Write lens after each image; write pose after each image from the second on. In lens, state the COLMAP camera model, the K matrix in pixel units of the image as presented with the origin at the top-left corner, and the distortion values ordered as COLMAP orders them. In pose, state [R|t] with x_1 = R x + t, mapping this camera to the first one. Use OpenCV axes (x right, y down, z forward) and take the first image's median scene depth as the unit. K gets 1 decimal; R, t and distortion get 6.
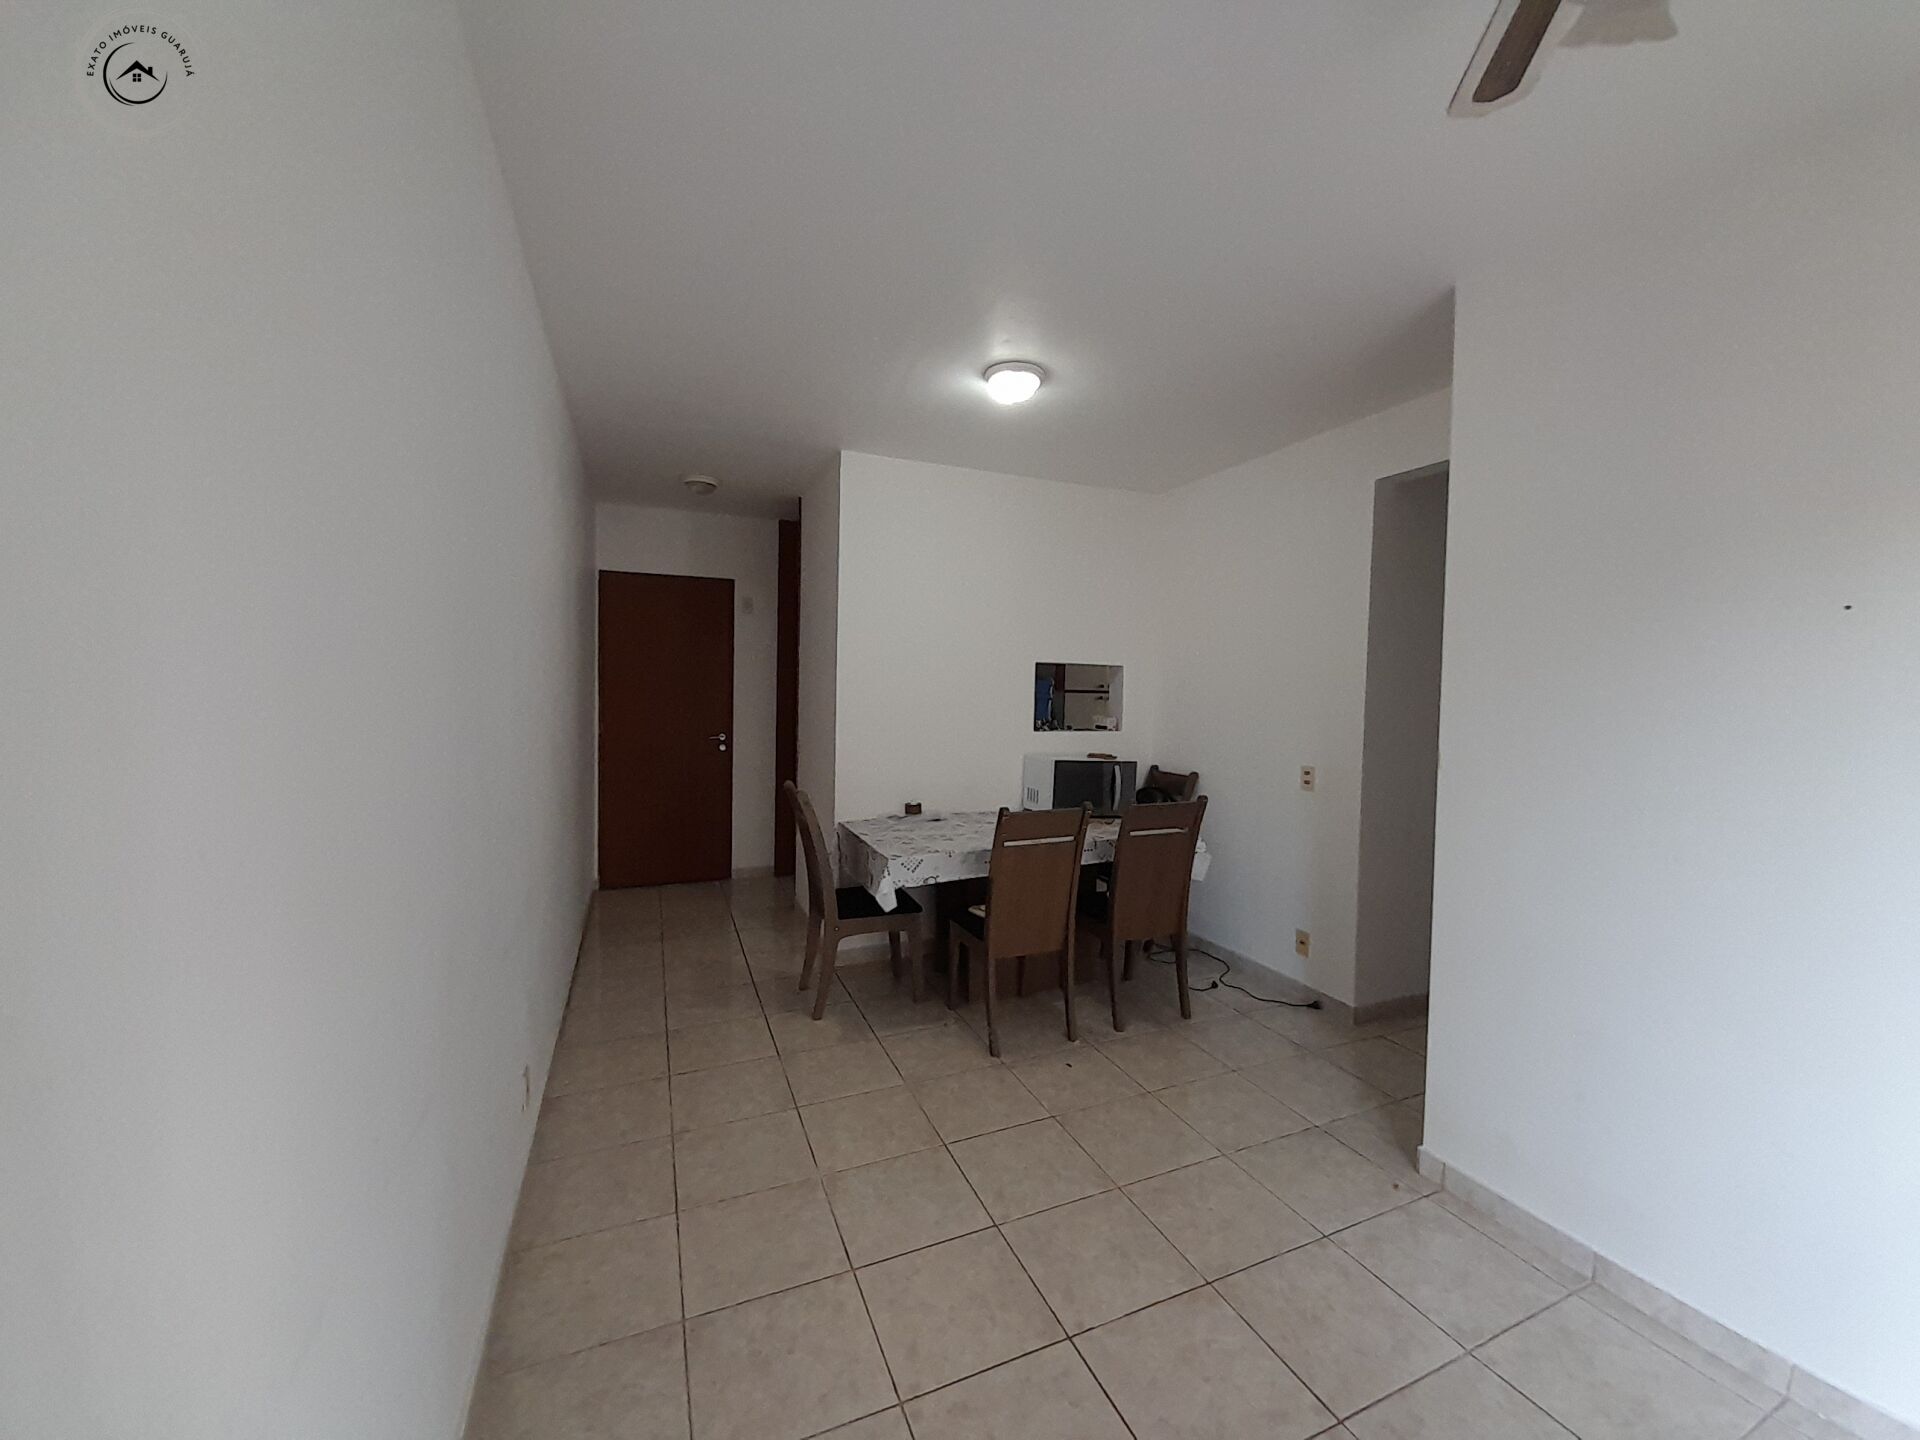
lens RADIAL K [[764.8, 0, 988.5], [0, 764.8, 712.7], [0, 0, 1]] dist [0.012520, -0.015913]
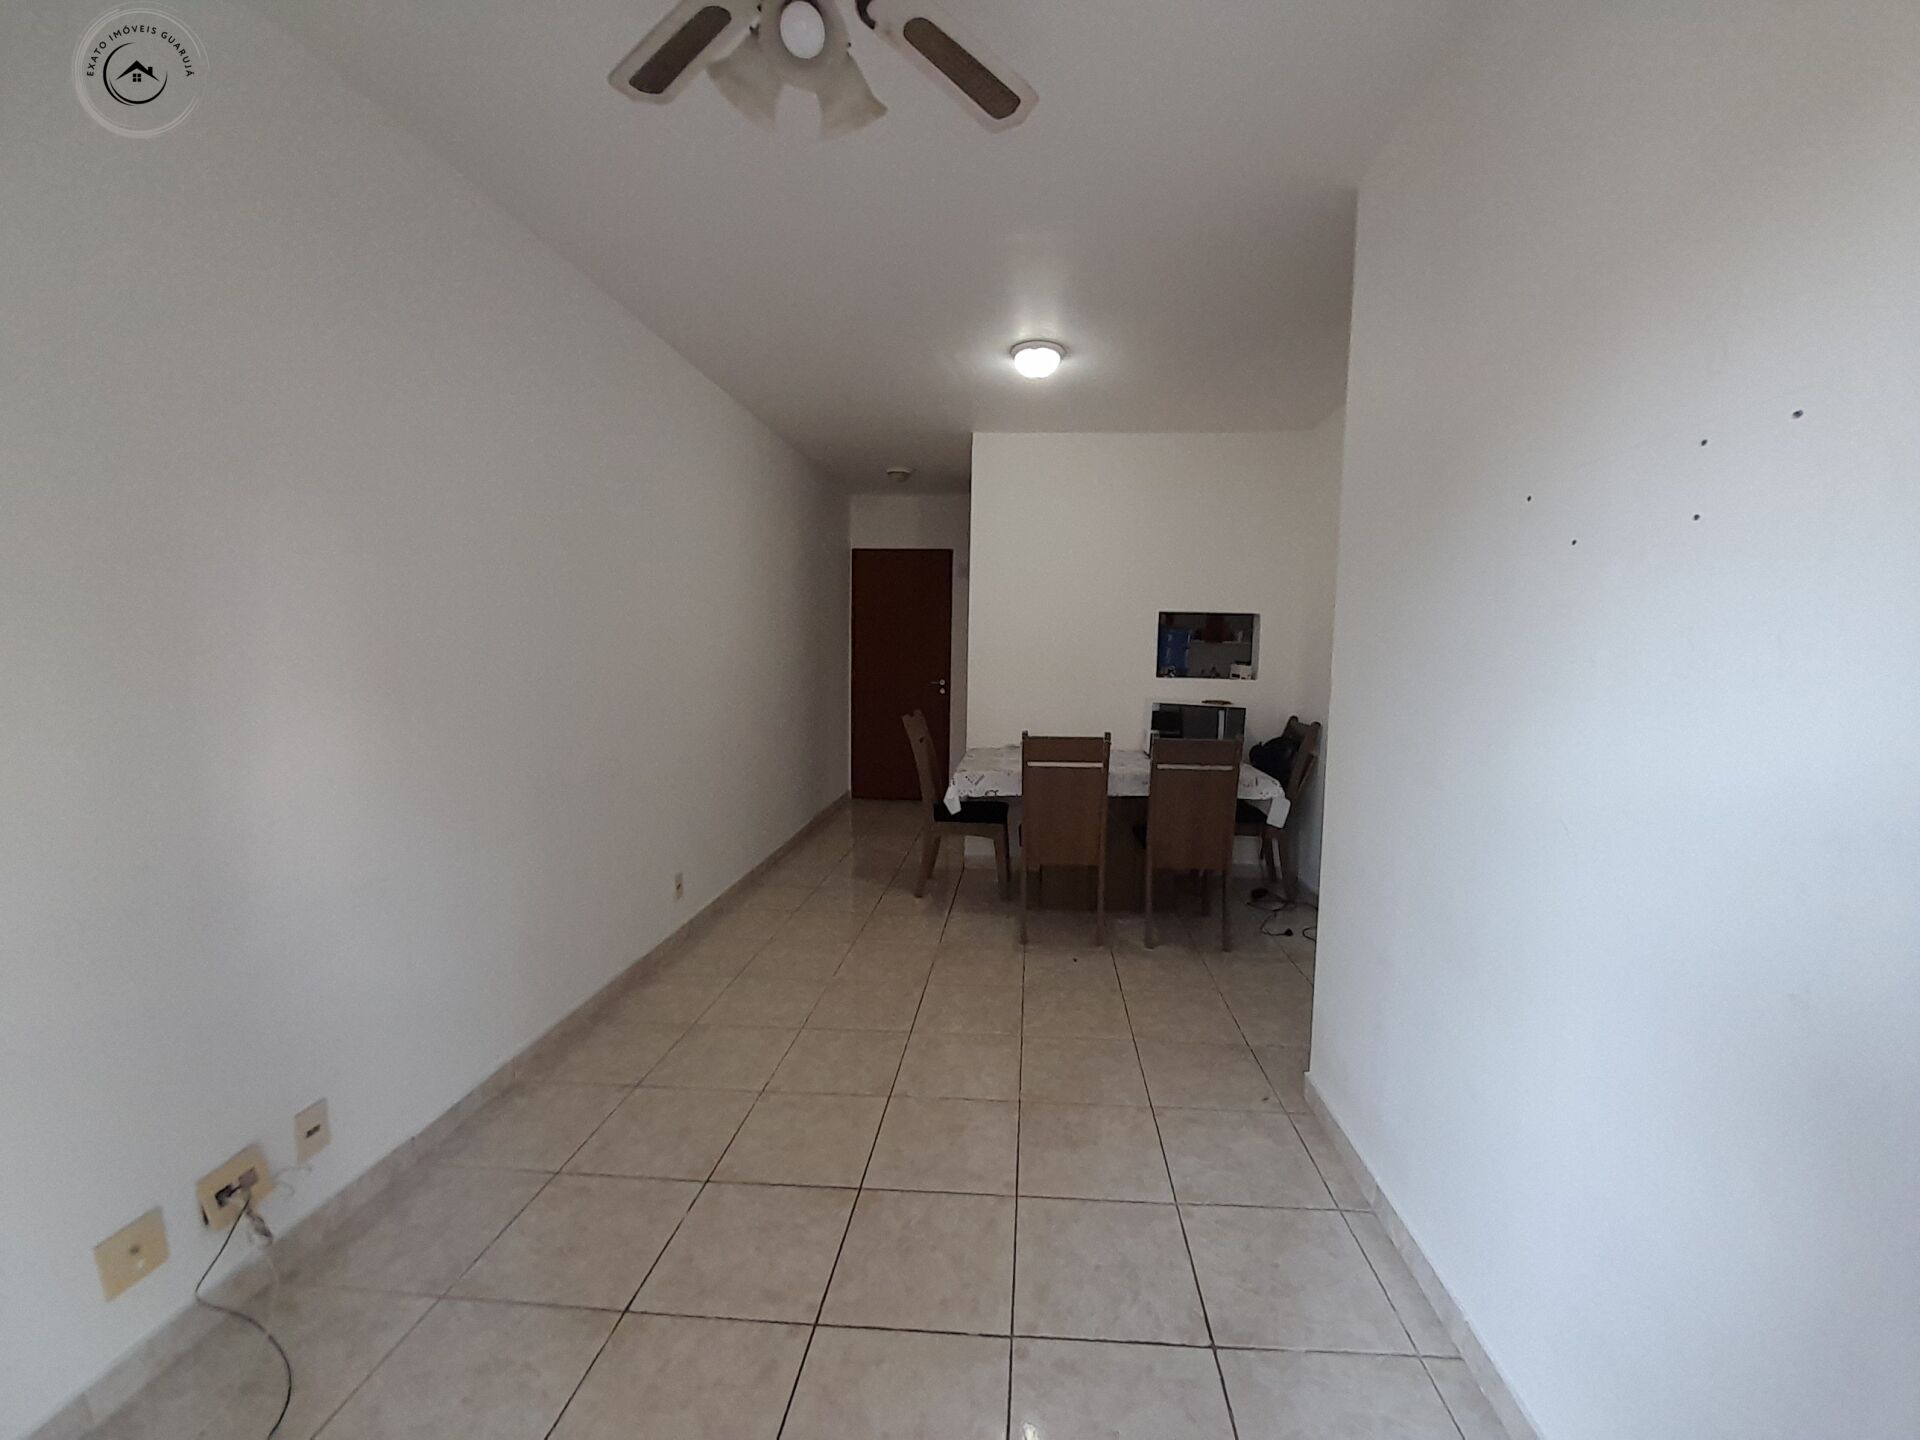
lens RADIAL K [[764.8, 0, 988.5], [0, 764.8, 712.7], [0, 0, 1]] dist [0.012520, -0.015913]
pose [[0.886927, 0.036250, -0.460484, 0.396303], [-0.016787, 0.998787, 0.046292, 0.032805], [0.461604, -0.033327, 0.886460, -0.045901]]
